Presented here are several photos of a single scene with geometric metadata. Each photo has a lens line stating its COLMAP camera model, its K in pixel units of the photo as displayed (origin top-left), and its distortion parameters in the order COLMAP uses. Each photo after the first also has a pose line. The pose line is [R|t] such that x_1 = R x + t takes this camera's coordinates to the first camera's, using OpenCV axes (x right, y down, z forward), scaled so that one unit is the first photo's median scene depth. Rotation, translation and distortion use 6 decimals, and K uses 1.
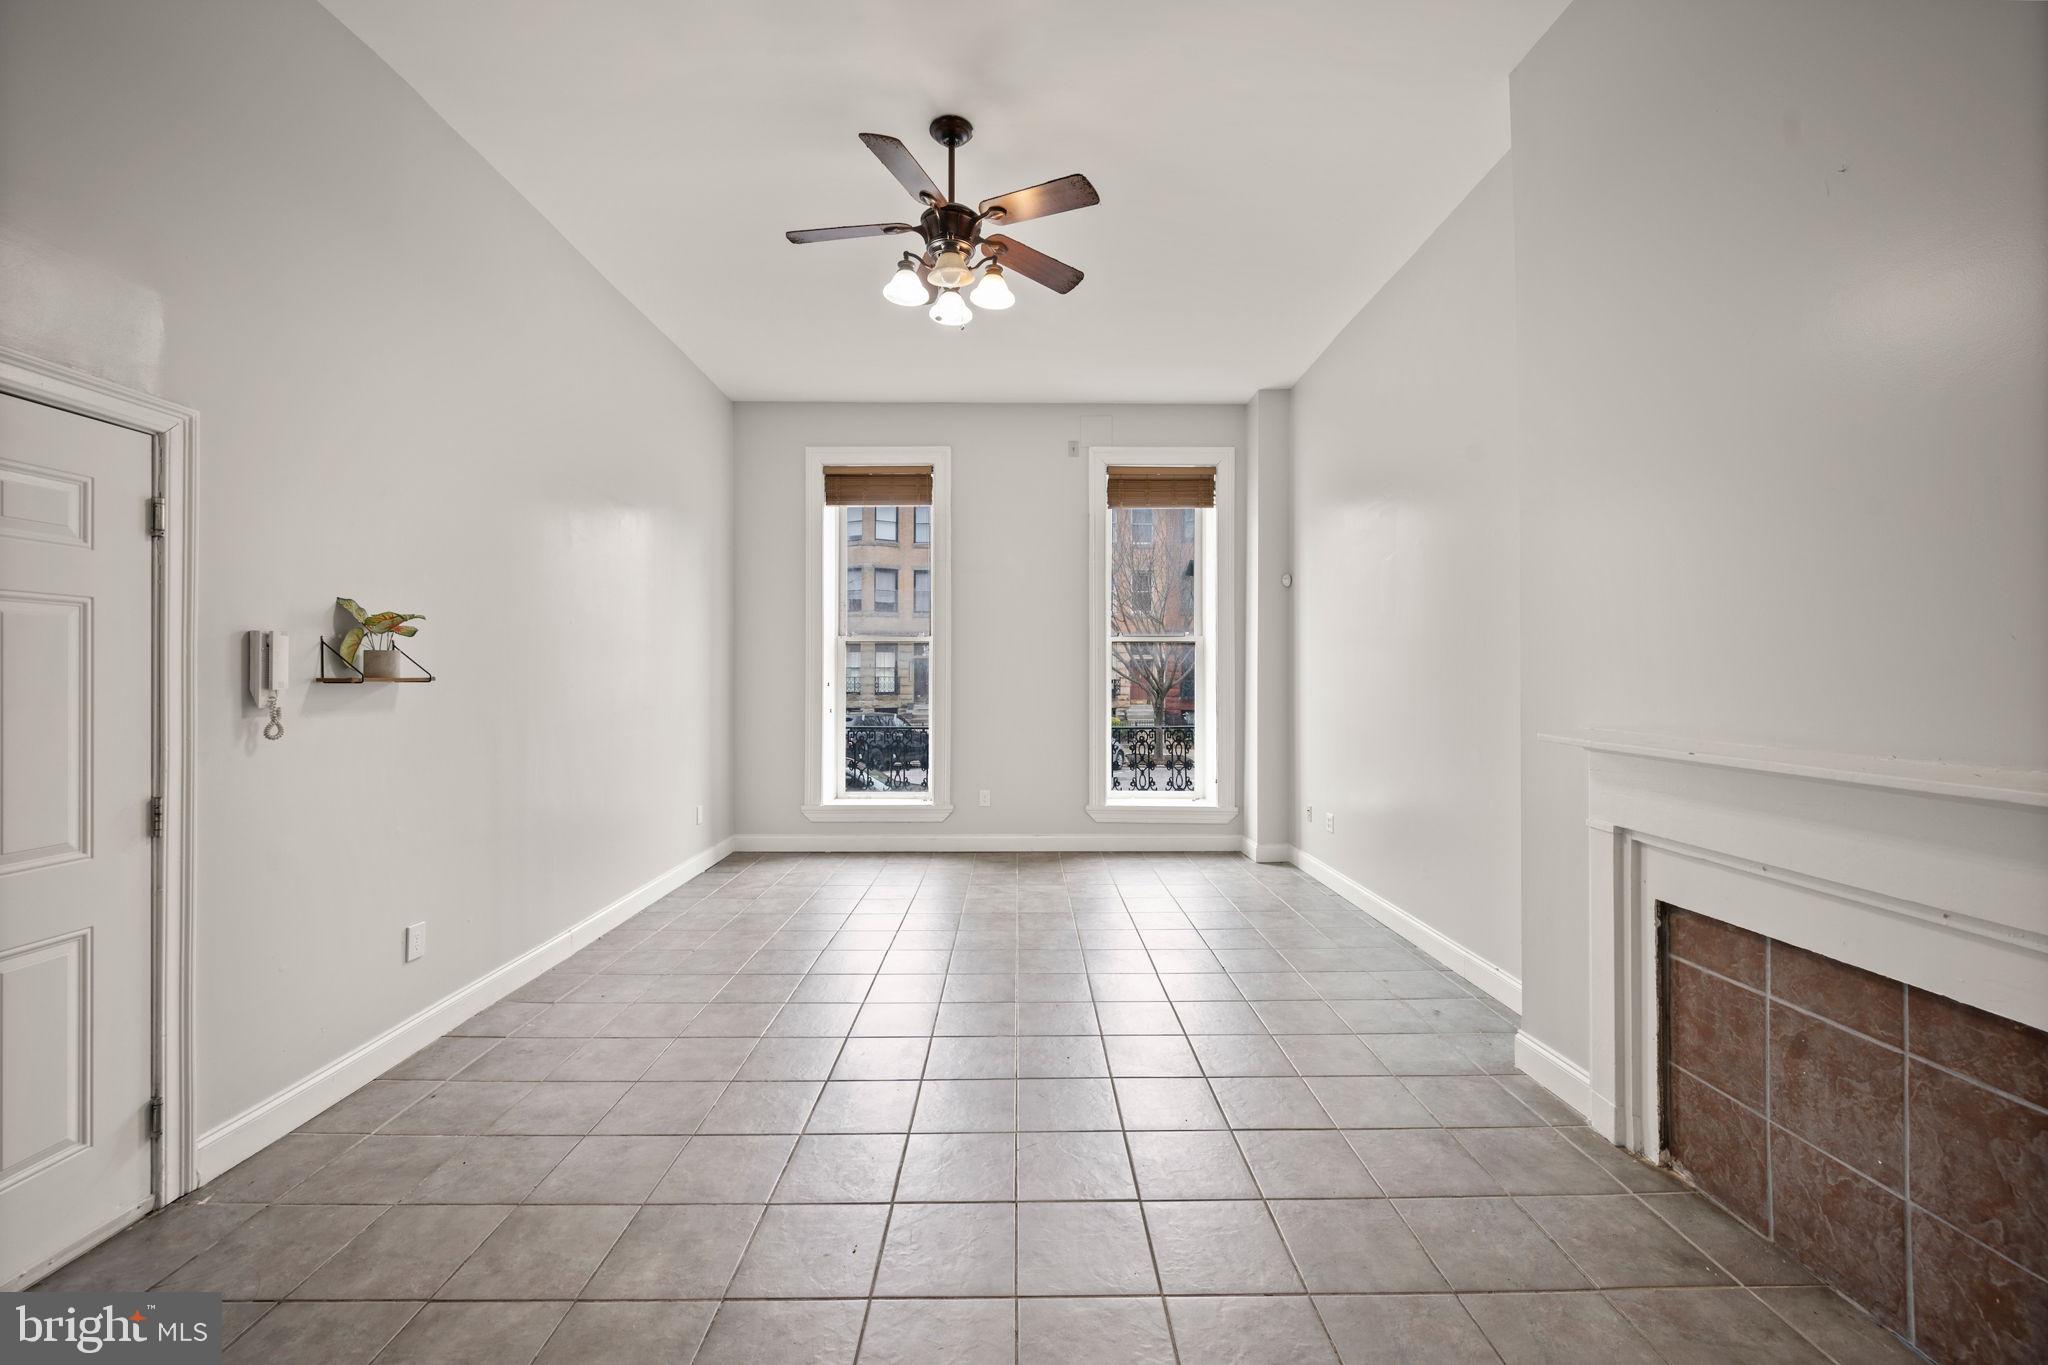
lens RADIAL K [[787.6, 0, 1010.0], [0, 787.6, 677.3], [0, 0, 1]] dist [-0.001762, -0.000626]
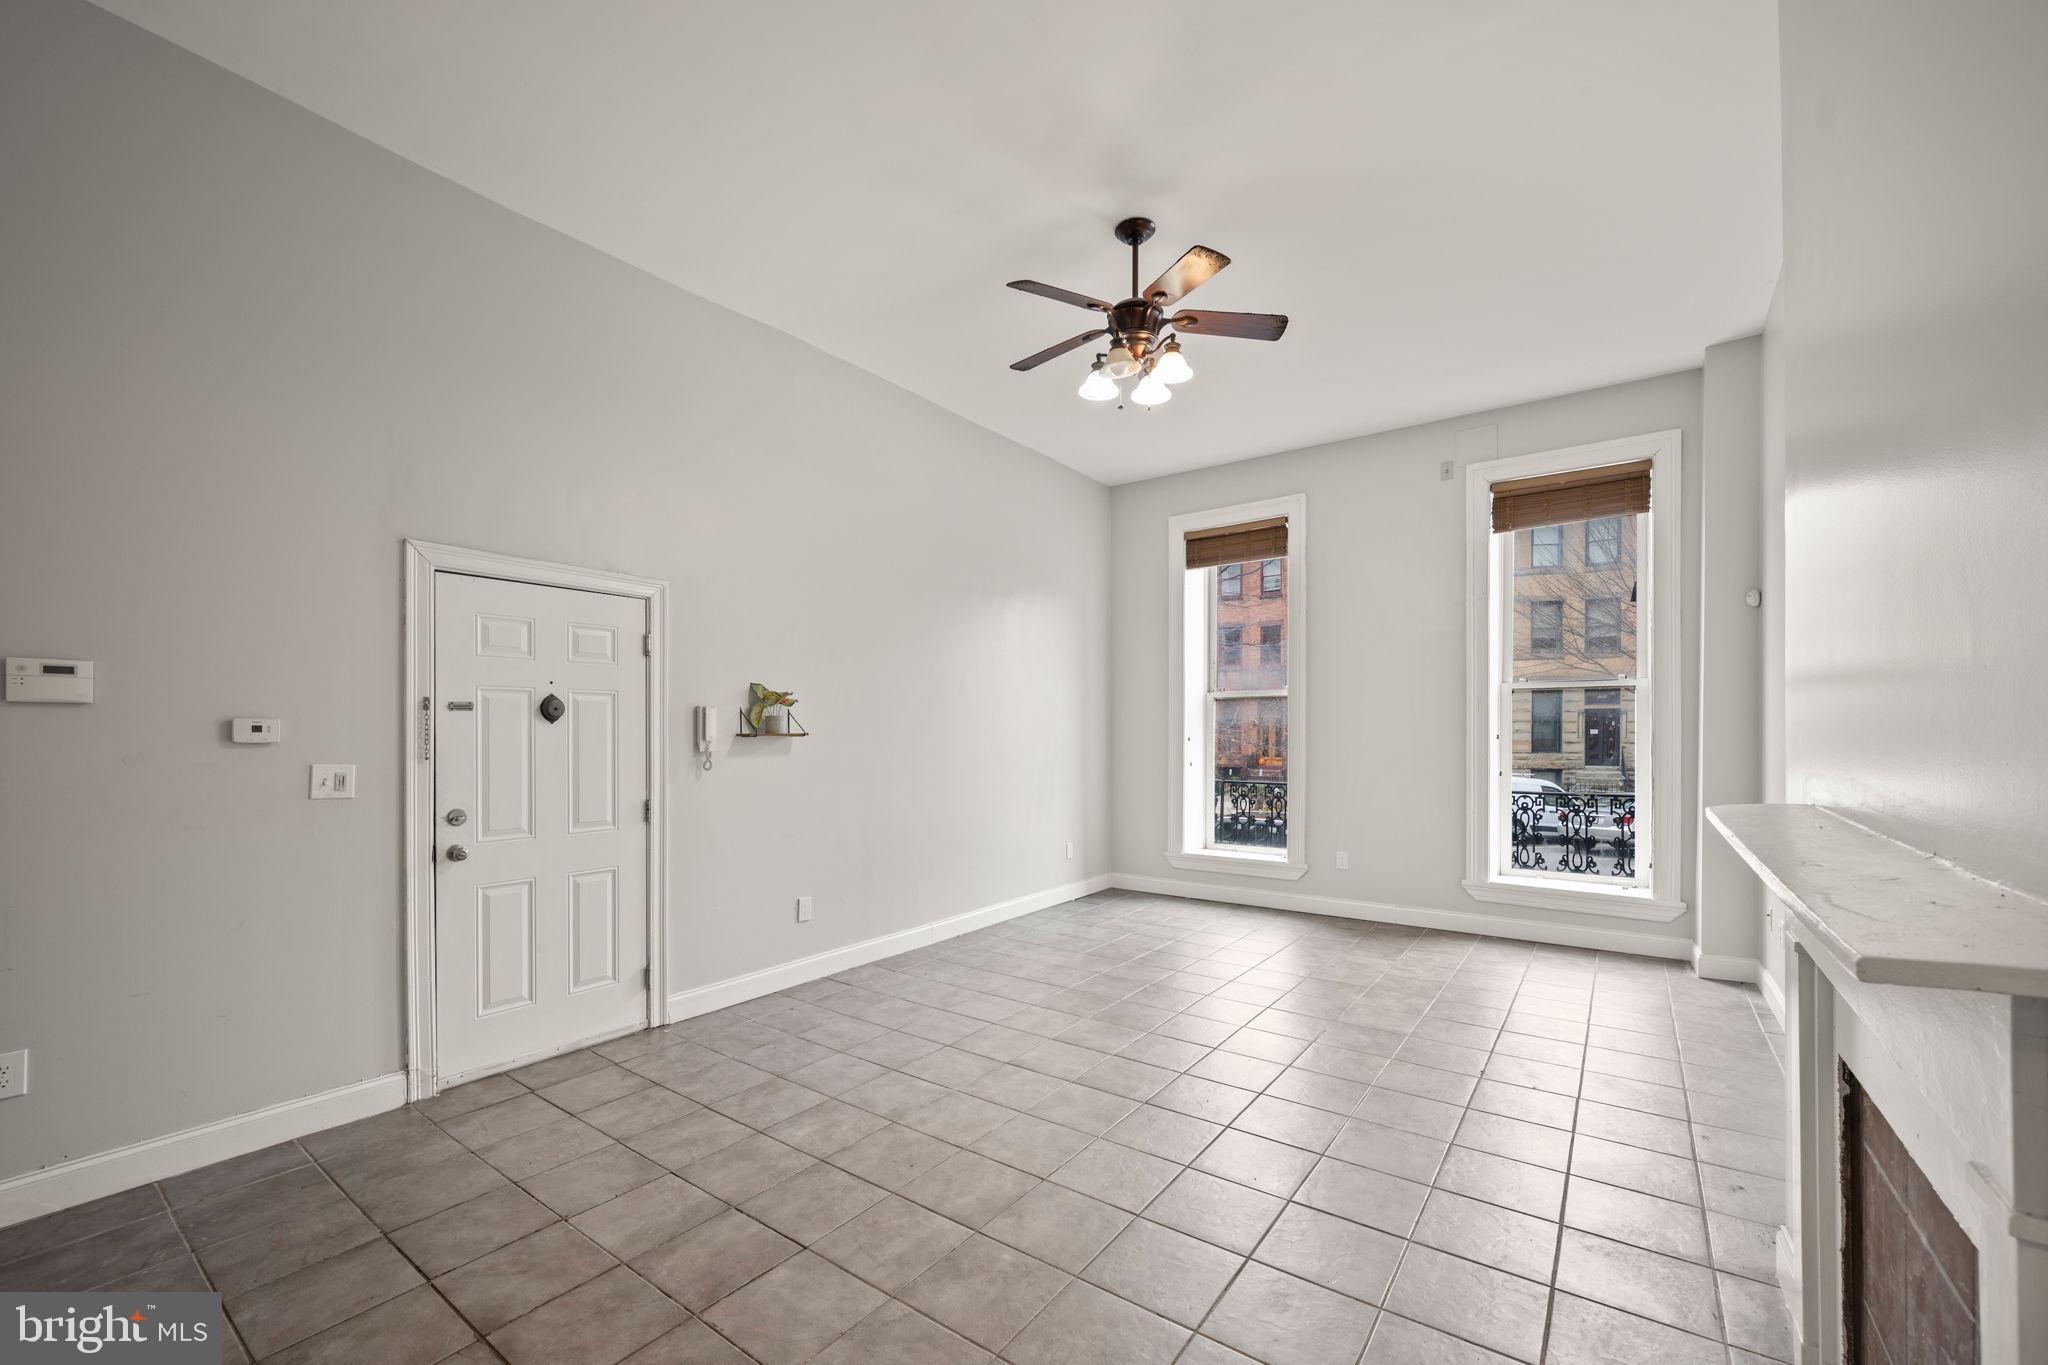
lens RADIAL K [[787.6, 0, 1014.4], [0, 787.6, 735.6], [0, 0, 1]] dist [-0.001762, -0.000626]
pose [[0.811615, 0.000953, -0.584191, 0.246277], [0.001780, 0.999990, 0.004104, -0.000377], [0.584189, -0.004371, 0.811606, 0.009020]]
